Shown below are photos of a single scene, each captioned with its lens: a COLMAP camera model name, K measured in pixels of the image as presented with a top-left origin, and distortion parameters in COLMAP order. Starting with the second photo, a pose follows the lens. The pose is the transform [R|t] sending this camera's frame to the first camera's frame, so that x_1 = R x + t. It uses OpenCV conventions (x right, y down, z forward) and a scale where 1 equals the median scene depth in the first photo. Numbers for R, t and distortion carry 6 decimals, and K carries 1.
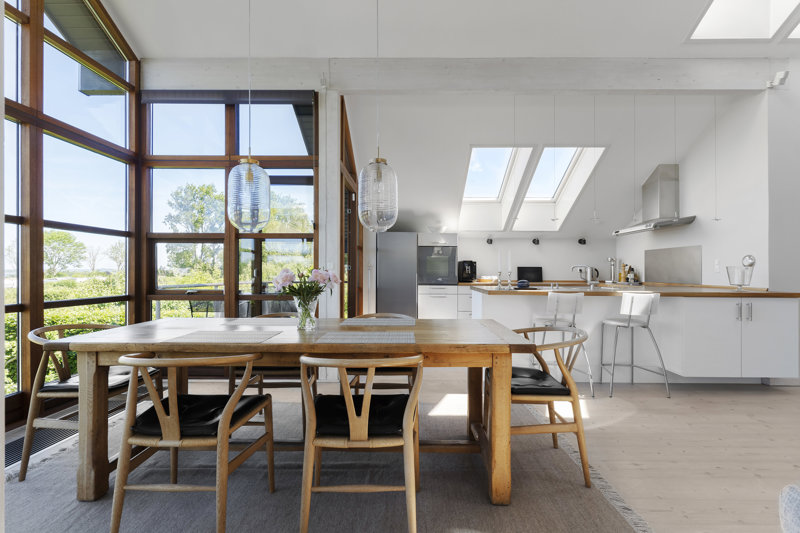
lens RADIAL K [[381.0, 0, 407.7], [0, 381.0, 269.1], [0, 0, 1]] dist [0.000408, -0.001344]
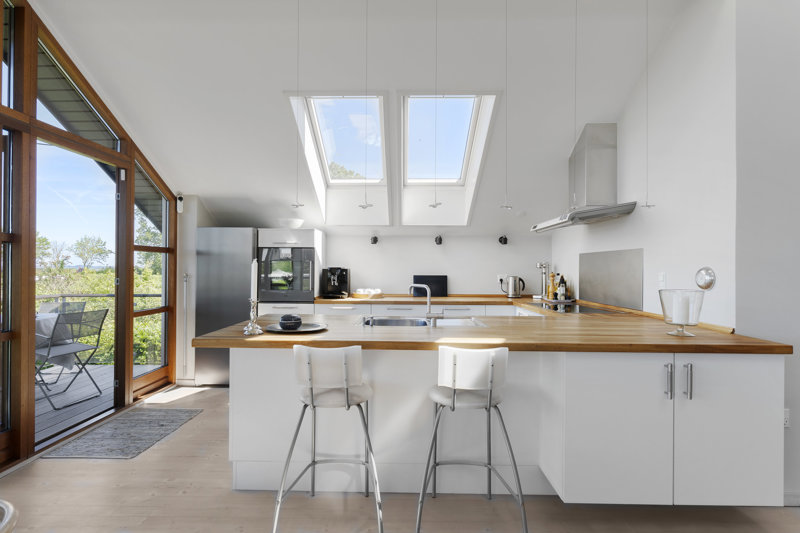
lens RADIAL K [[406.1, 0, 397.4], [0, 406.1, 270.7], [0, 0, 1]] dist [-0.004814, -0.001127]
pose [[0.999926, 0.000233, -0.012190, 0.311796], [-0.000079, 0.999920, 0.012621, -0.028835], [0.012192, -0.012619, 0.999846, 0.271331]]
